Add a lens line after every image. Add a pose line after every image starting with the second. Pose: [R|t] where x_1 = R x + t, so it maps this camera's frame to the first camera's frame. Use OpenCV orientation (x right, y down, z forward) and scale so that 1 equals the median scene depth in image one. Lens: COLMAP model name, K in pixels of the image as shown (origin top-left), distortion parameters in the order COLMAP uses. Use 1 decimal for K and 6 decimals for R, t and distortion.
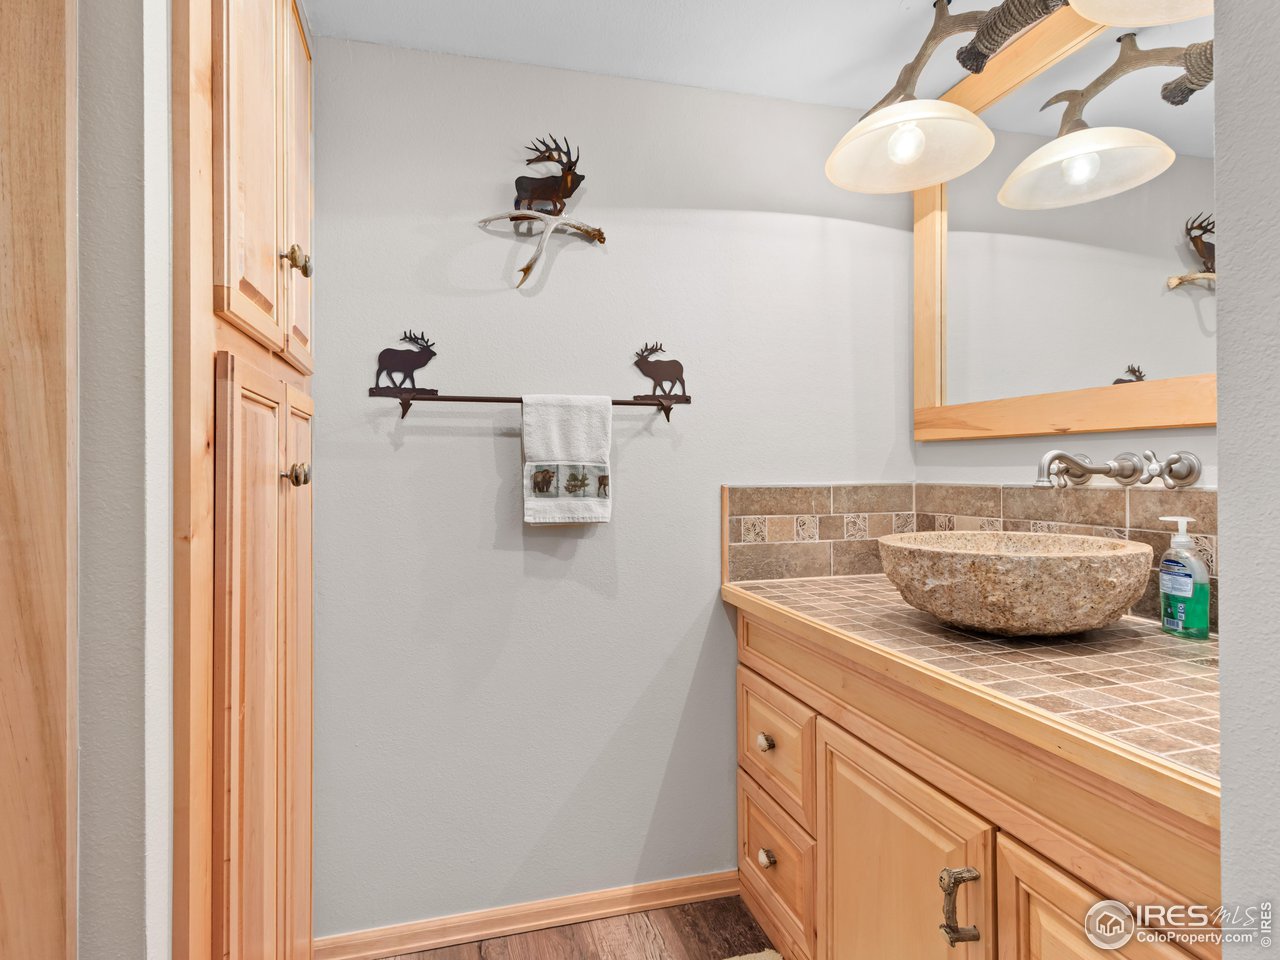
lens RADIAL K [[671.6, 0, 636.4], [0, 671.6, 479.1], [0, 0, 1]] dist [0.008816, -0.001324]
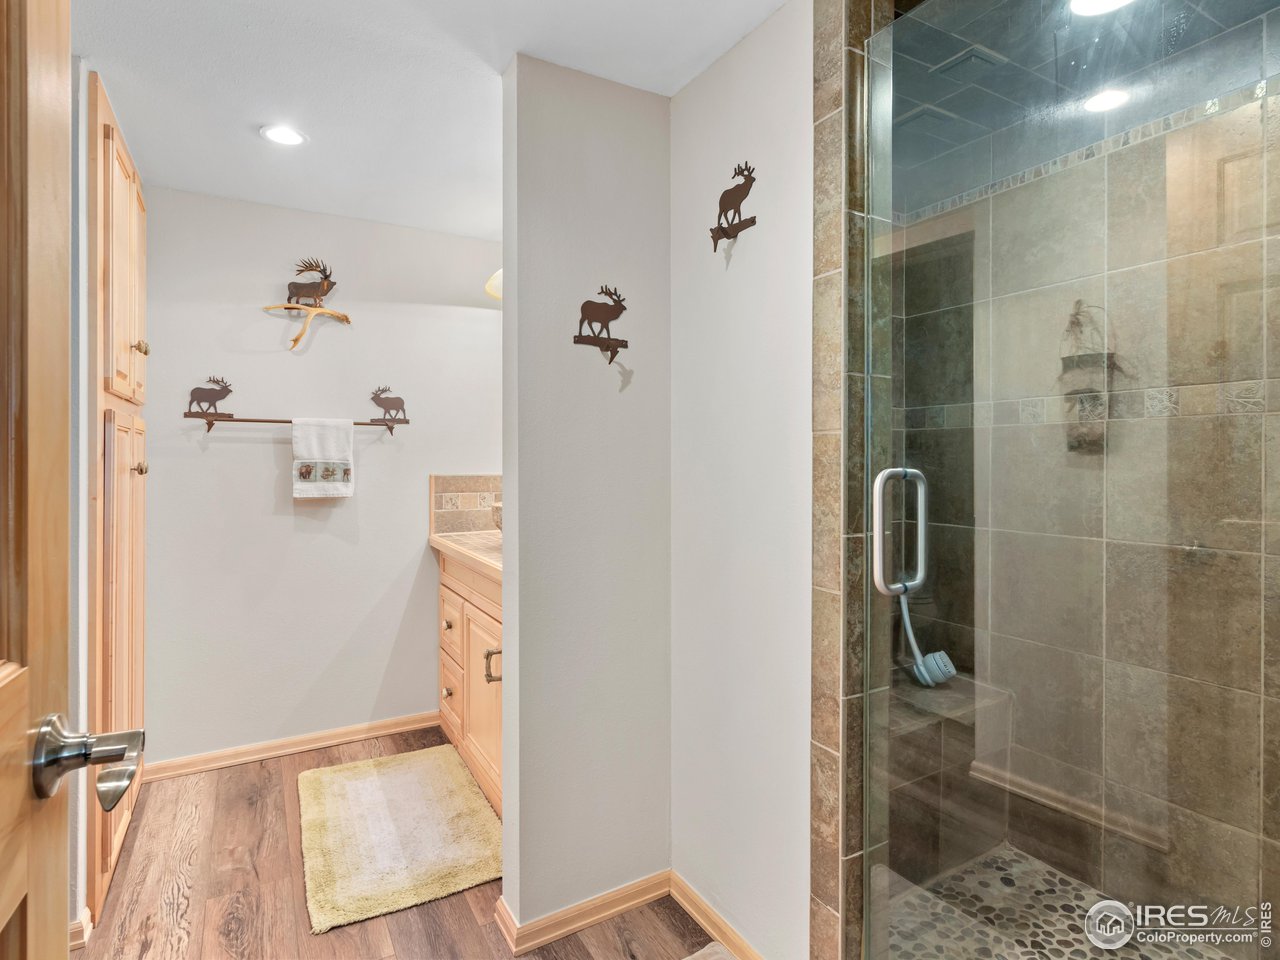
lens RADIAL K [[671.6, 0, 643.4], [0, 671.6, 468.0], [0, 0, 1]] dist [0.008816, -0.001324]
pose [[0.971759, 0.002783, 0.235957, 0.264629], [-0.002505, 0.999996, -0.001480, -0.005935], [-0.235960, 0.000847, 0.971762, -0.756712]]
